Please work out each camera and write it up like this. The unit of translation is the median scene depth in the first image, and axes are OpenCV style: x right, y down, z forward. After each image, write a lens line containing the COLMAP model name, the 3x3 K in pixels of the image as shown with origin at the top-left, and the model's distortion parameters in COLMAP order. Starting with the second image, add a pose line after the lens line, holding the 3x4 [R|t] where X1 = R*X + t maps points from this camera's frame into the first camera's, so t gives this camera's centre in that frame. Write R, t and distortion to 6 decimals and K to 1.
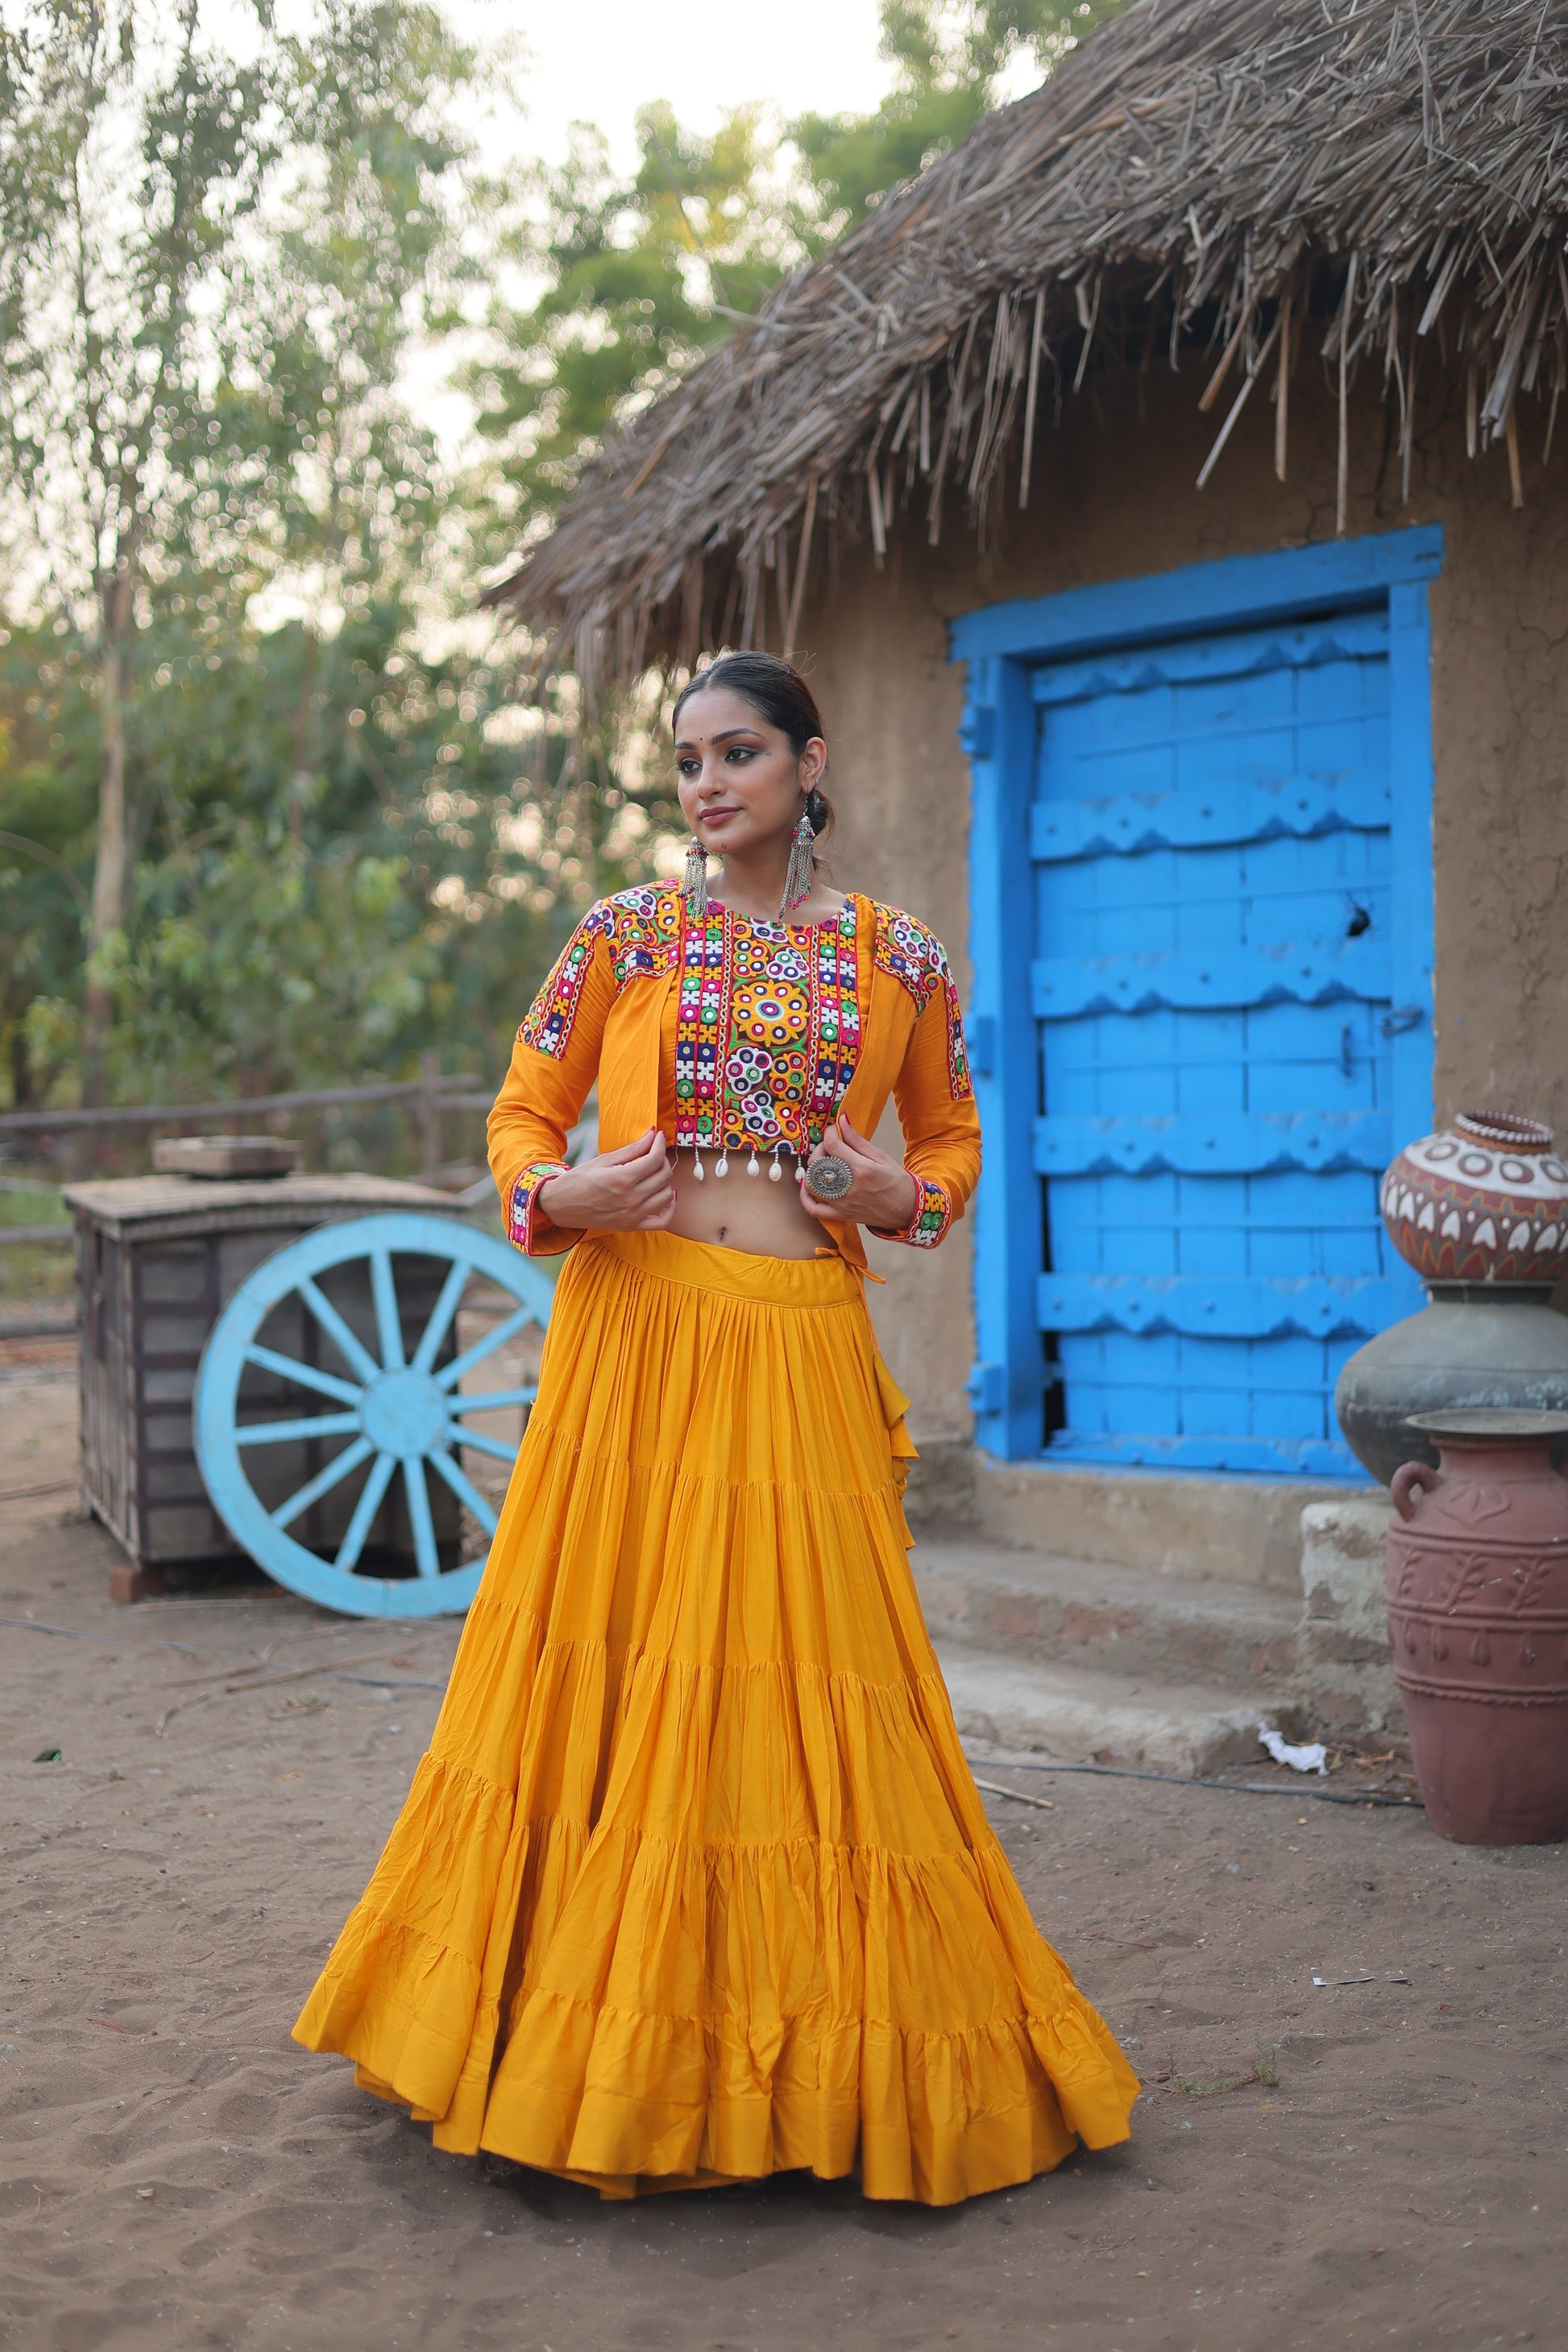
lens RADIAL K [[3361.3, 0, 772.0], [0, 3361.3, 1207.1], [0, 0, 1]] dist [0.056115, -0.252926]
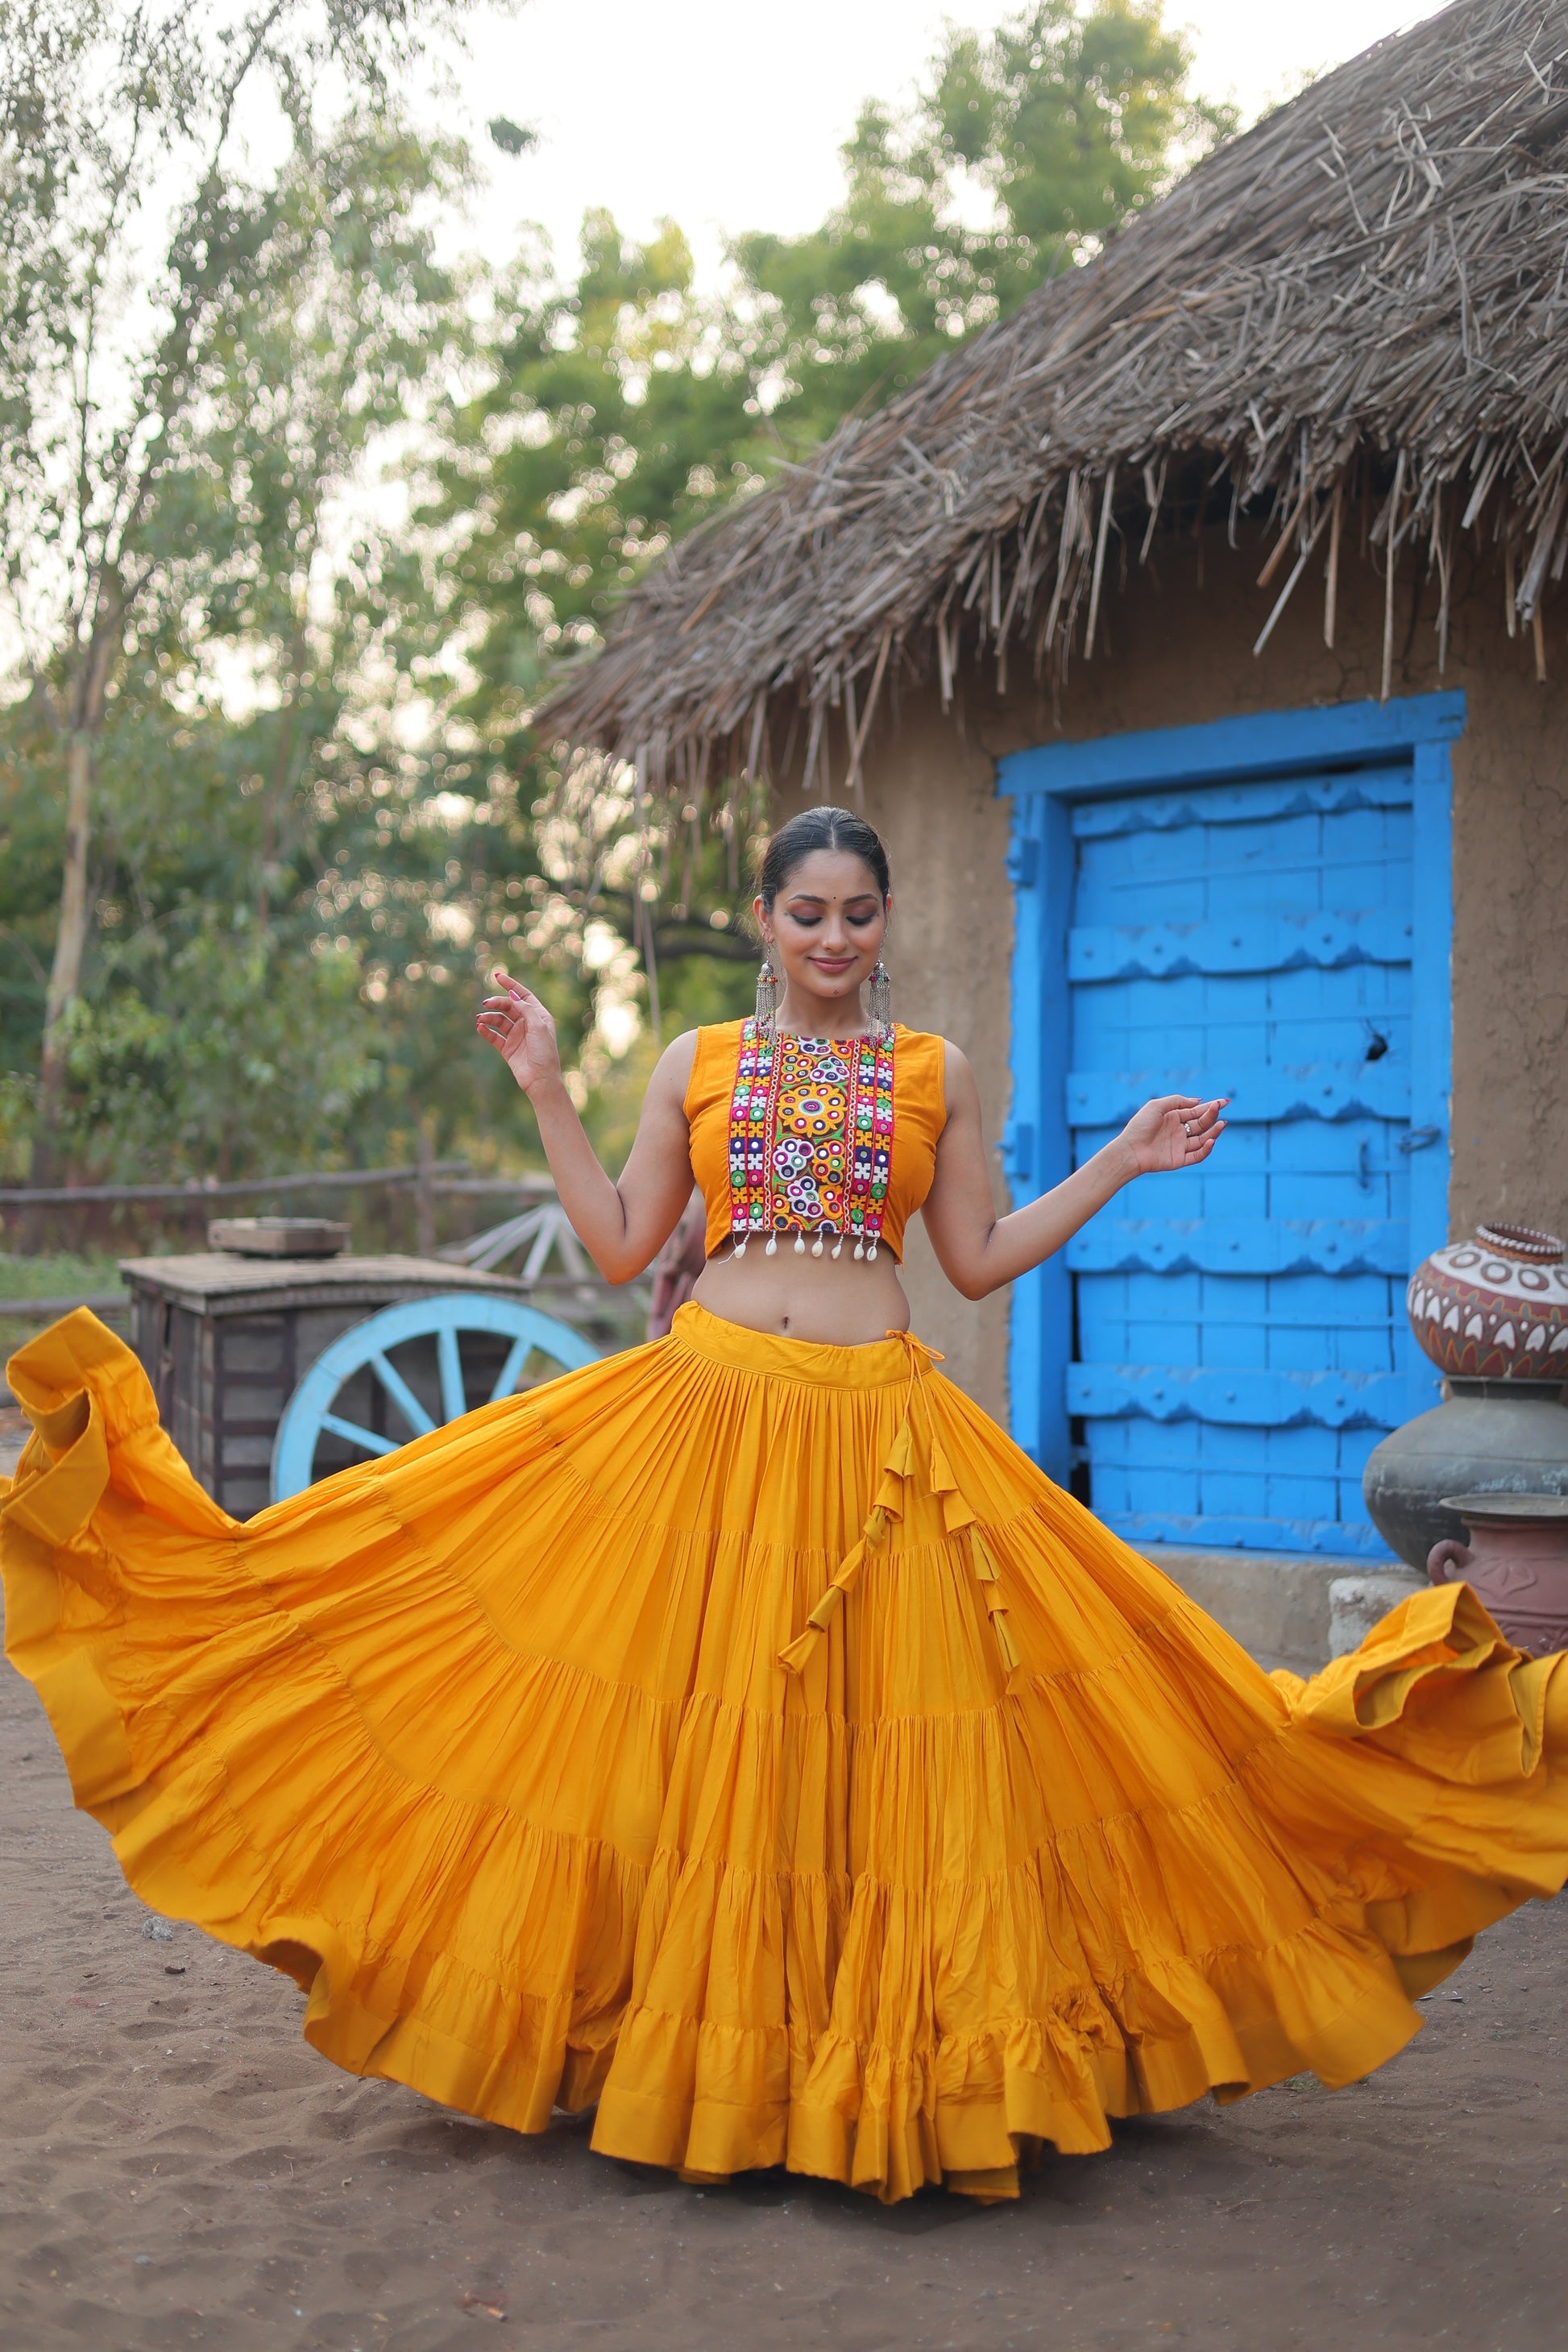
lens RADIAL K [[3360.7, 0, 789.3], [0, 3360.7, 1190.0], [0, 0, 1]] dist [0.065468, -0.284703]
pose [[0.998907, 0.023042, 0.040656, -0.060054], [-0.021780, 0.999275, -0.031216, -0.000024], [-0.041345, 0.030296, 0.998685, -0.083373]]
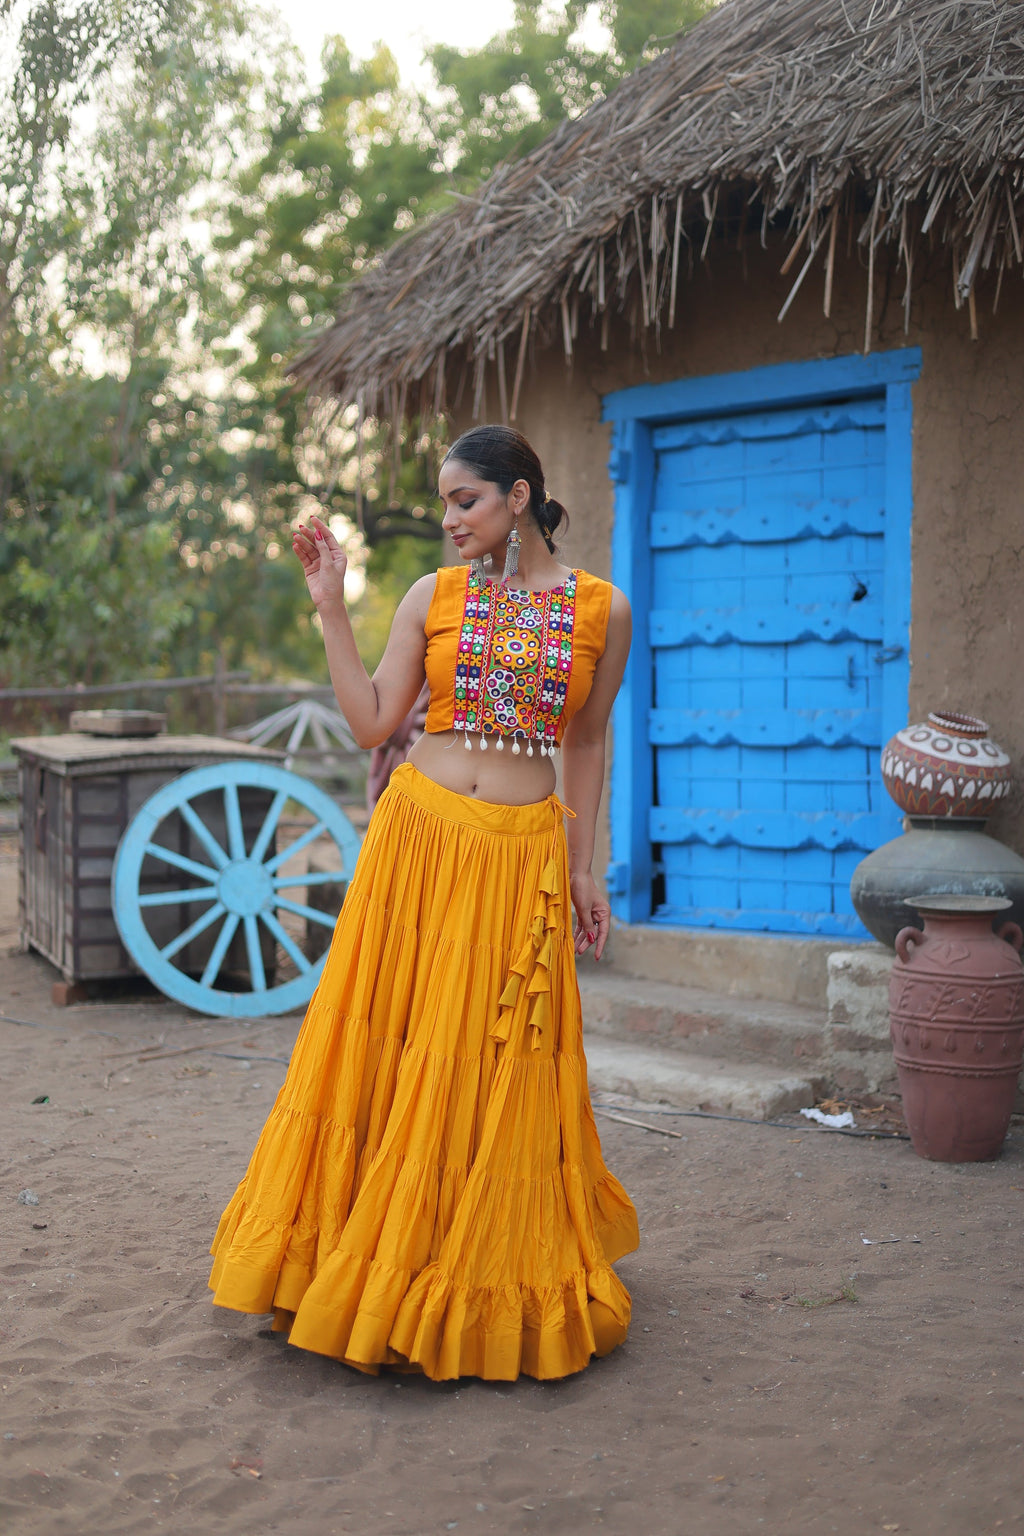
lens RADIAL K [[2196.0, 0, 490.9], [0, 2196.0, 771.4], [0, 0, 1]] dist [0.065107, -0.290623]
pose [[0.998446, 0.018144, 0.052691, -0.056030], [-0.018445, 0.999816, 0.005234, -0.001085], [-0.052587, -0.006198, 0.998597, -0.041967]]
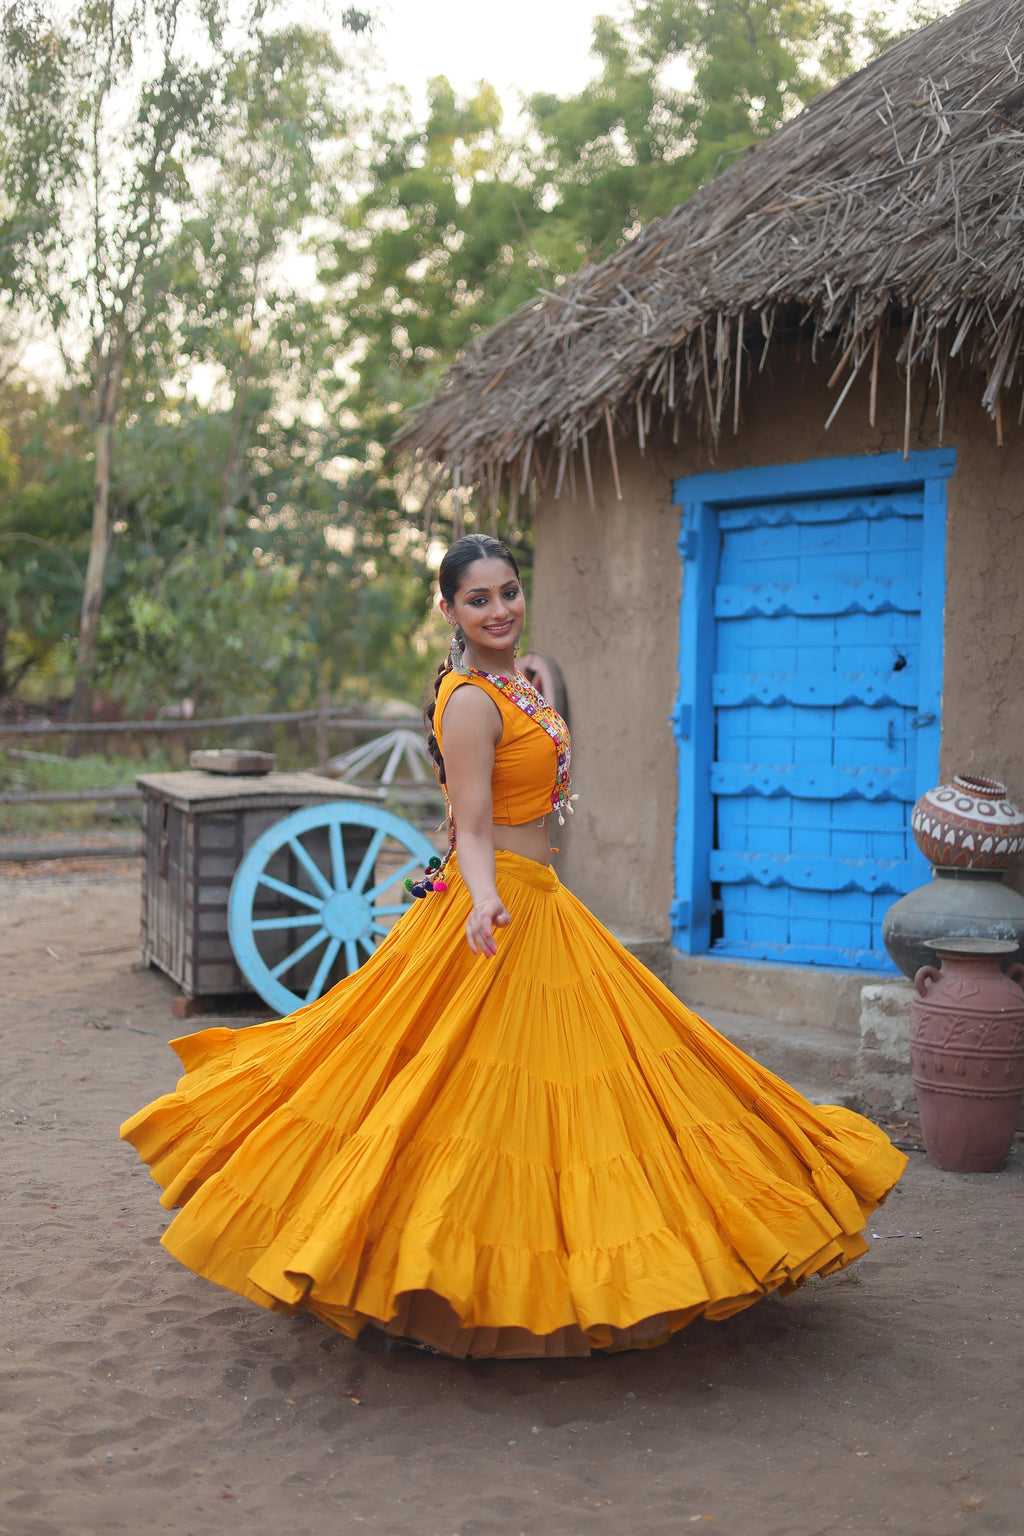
lens RADIAL K [[2195.9, 0, 504.4], [0, 2195.9, 778.5], [0, 0, 1]] dist [0.067325, -0.286955]
pose [[0.999266, 0.034620, 0.016422, -0.054459], [-0.034669, 0.999395, 0.002673, -0.018656], [-0.016319, -0.003241, 0.999862, -0.173604]]
